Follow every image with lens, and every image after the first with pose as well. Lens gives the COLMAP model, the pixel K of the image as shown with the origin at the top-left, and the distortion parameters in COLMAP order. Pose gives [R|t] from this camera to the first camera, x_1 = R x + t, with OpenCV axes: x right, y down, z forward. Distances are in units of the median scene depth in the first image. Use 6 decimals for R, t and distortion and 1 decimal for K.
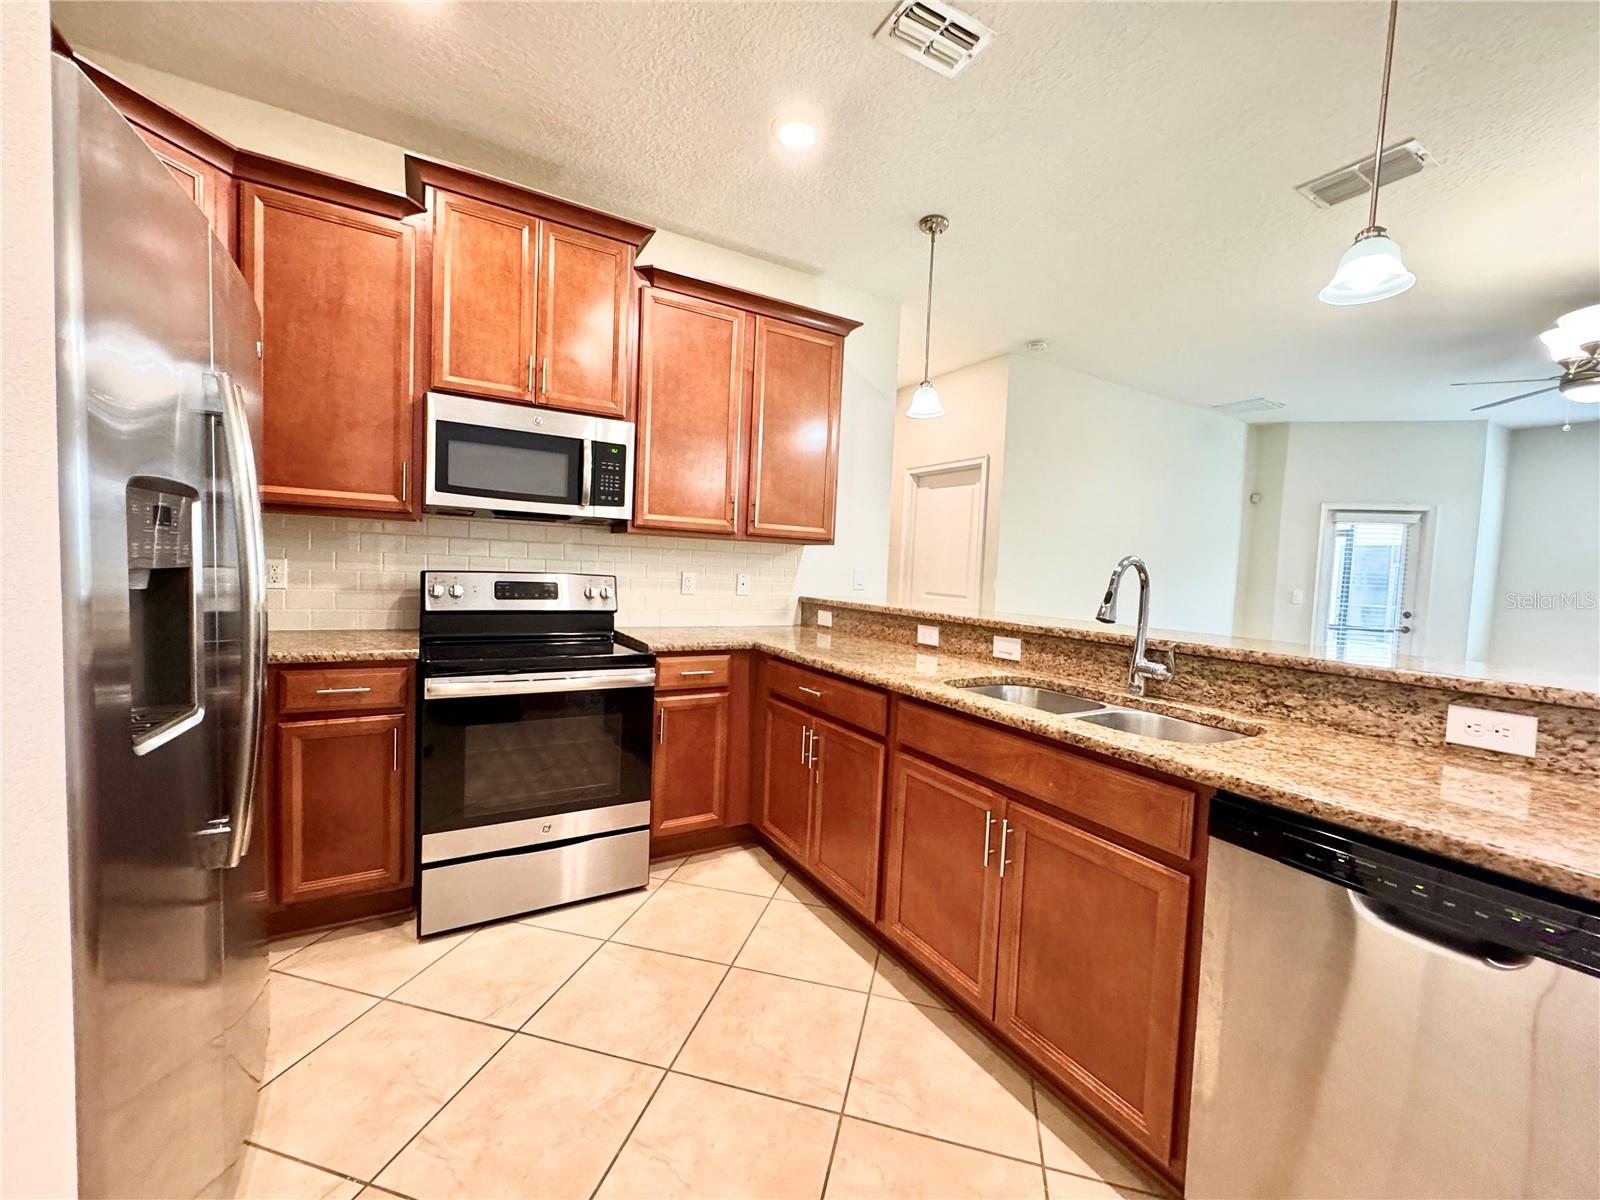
lens RADIAL K [[638.2, 0, 799.1], [0, 638.2, 598.6], [0, 0, 1]] dist [-0.002209, 0.000279]
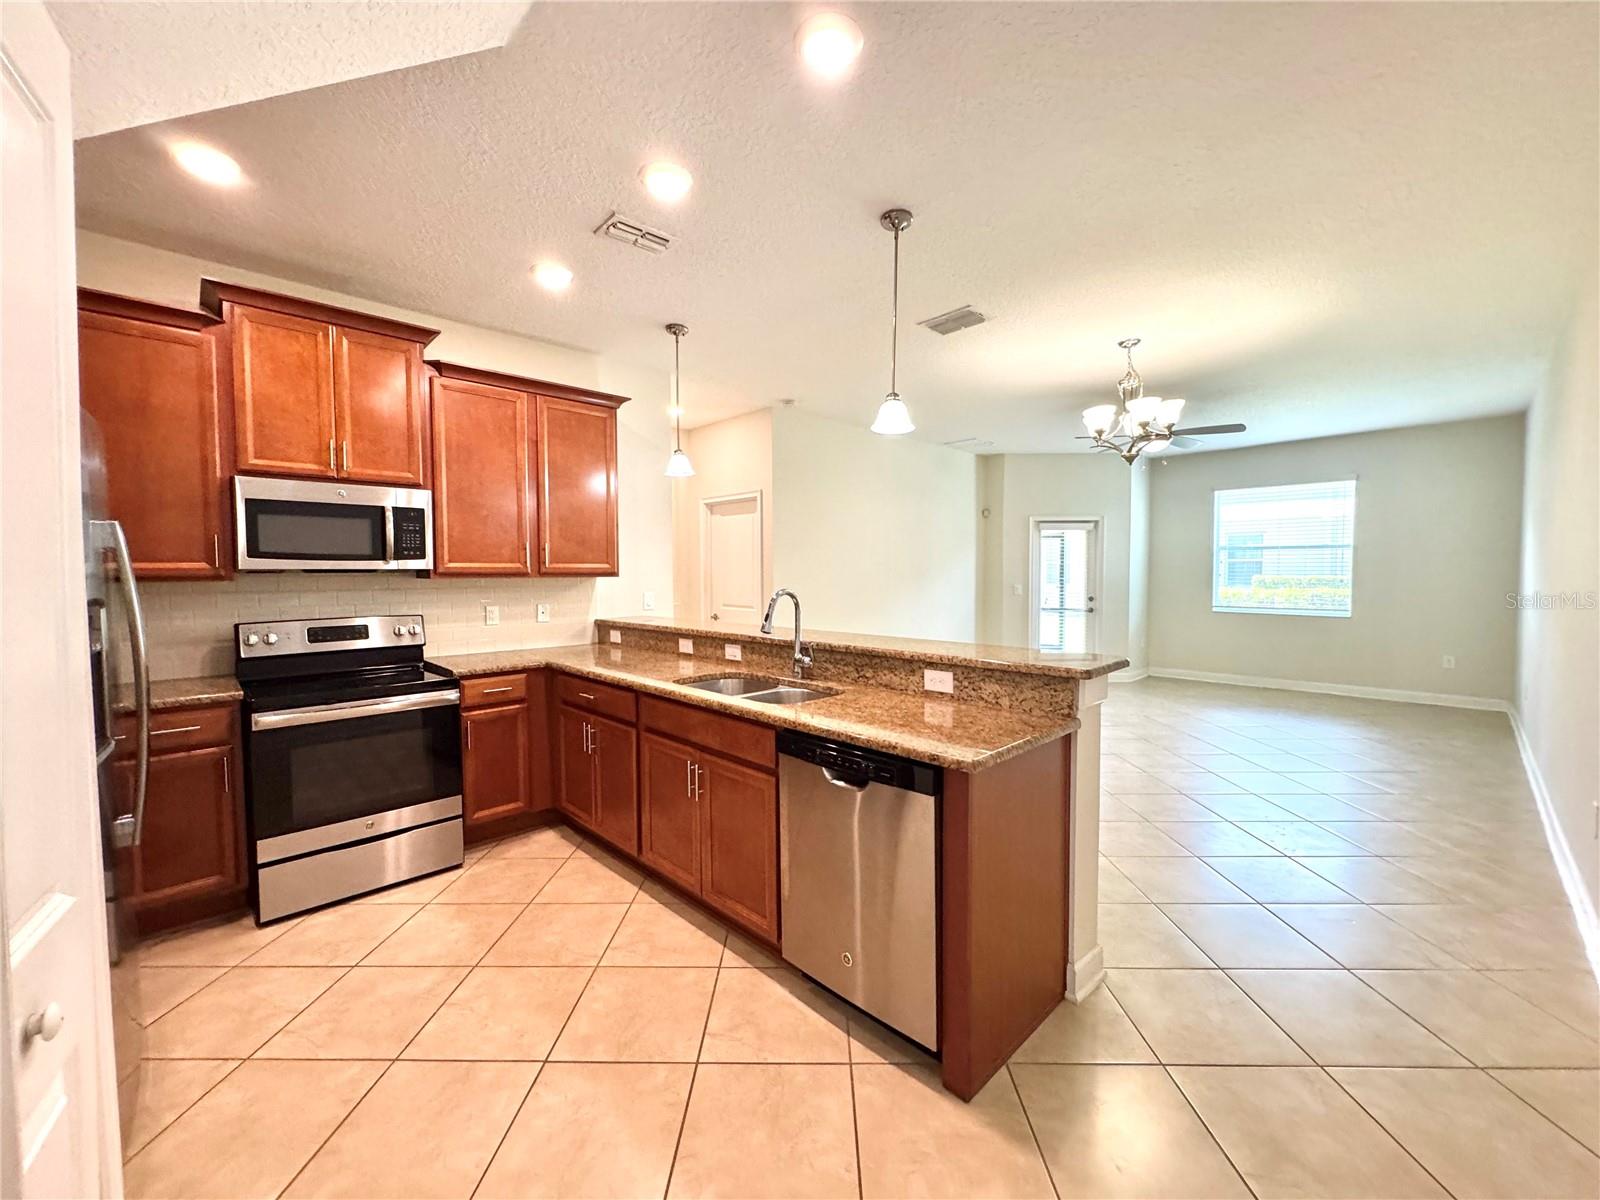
lens RADIAL K [[638.2, 0, 799.1], [0, 638.2, 598.6], [0, 0, 1]] dist [-0.002209, 0.000279]
pose [[0.971332, -0.057702, 0.230617, 0.135918], [0.058870, 0.998264, 0.001817, -0.030065], [-0.230321, 0.011811, 0.973043, -0.353738]]
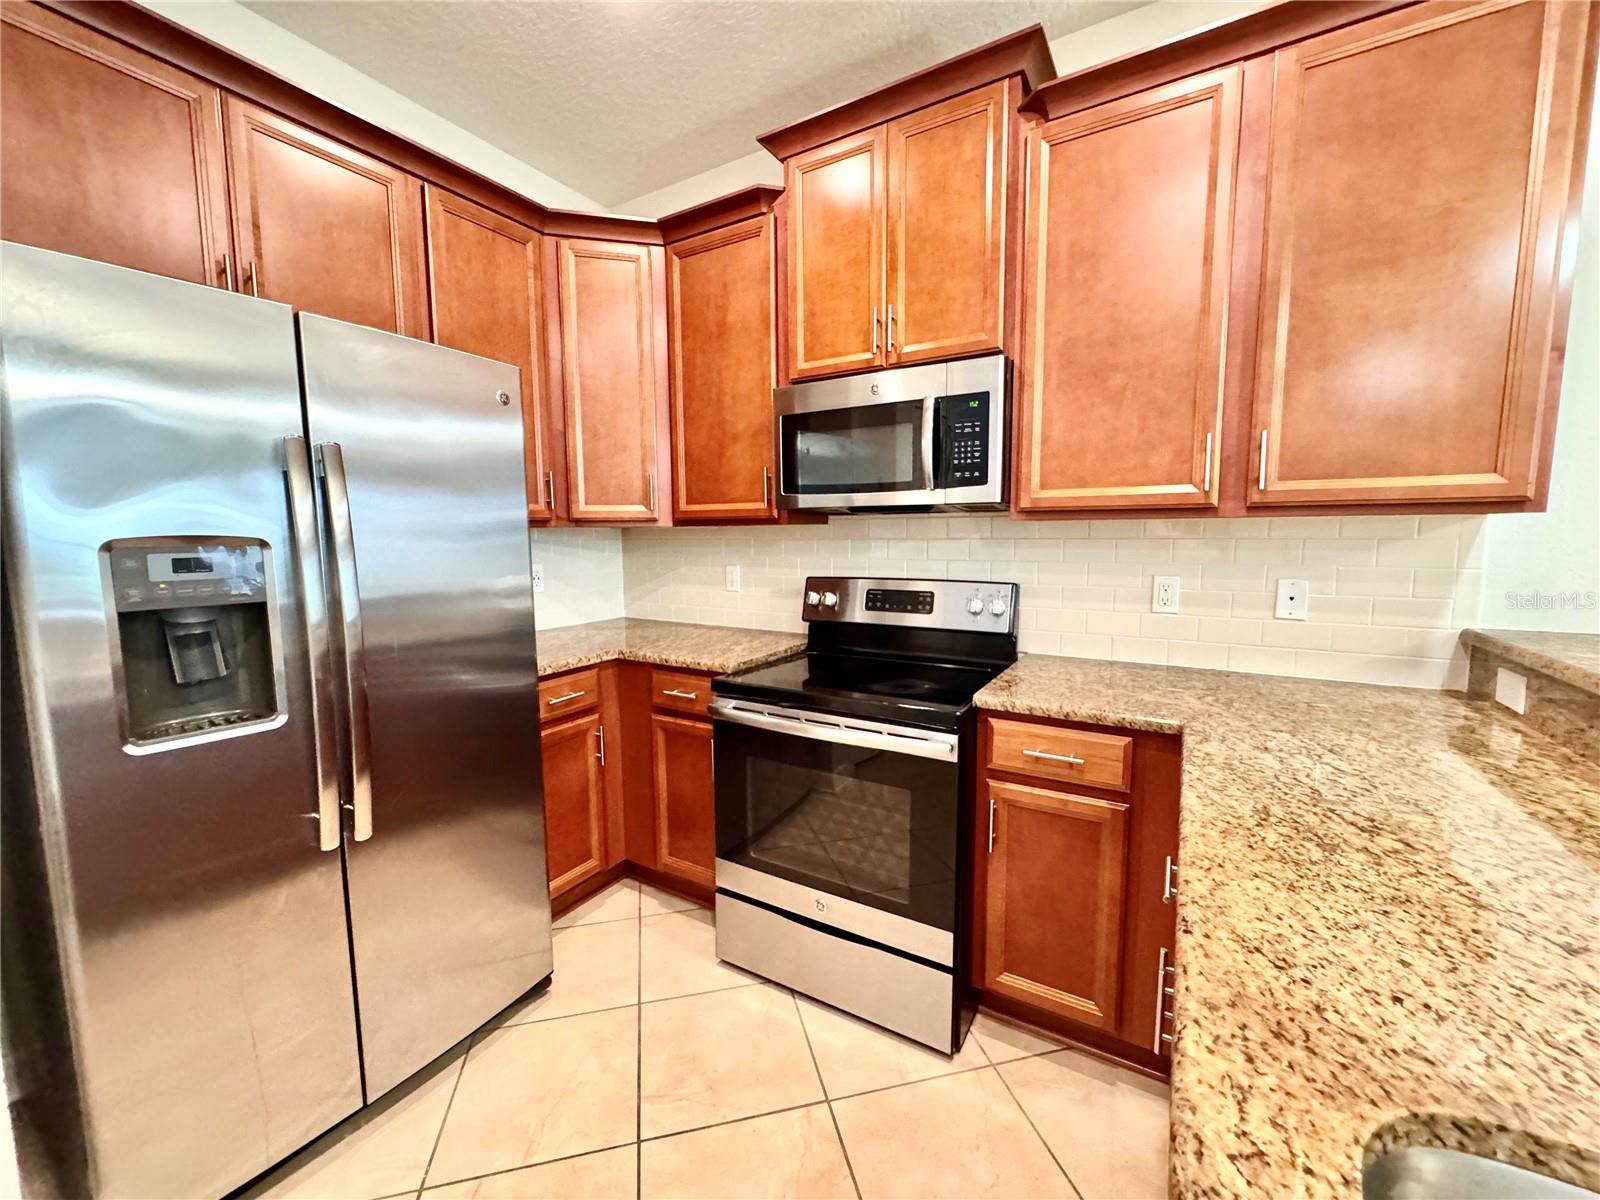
lens RADIAL K [[638.2, 0, 799.1], [0, 638.2, 598.6], [0, 0, 1]] dist [-0.002209, 0.000279]
pose [[0.472584, 0.045336, -0.880119, 0.238201], [-0.018258, 0.998965, 0.041655, -0.048681], [0.881096, -0.003617, 0.472923, 0.518579]]
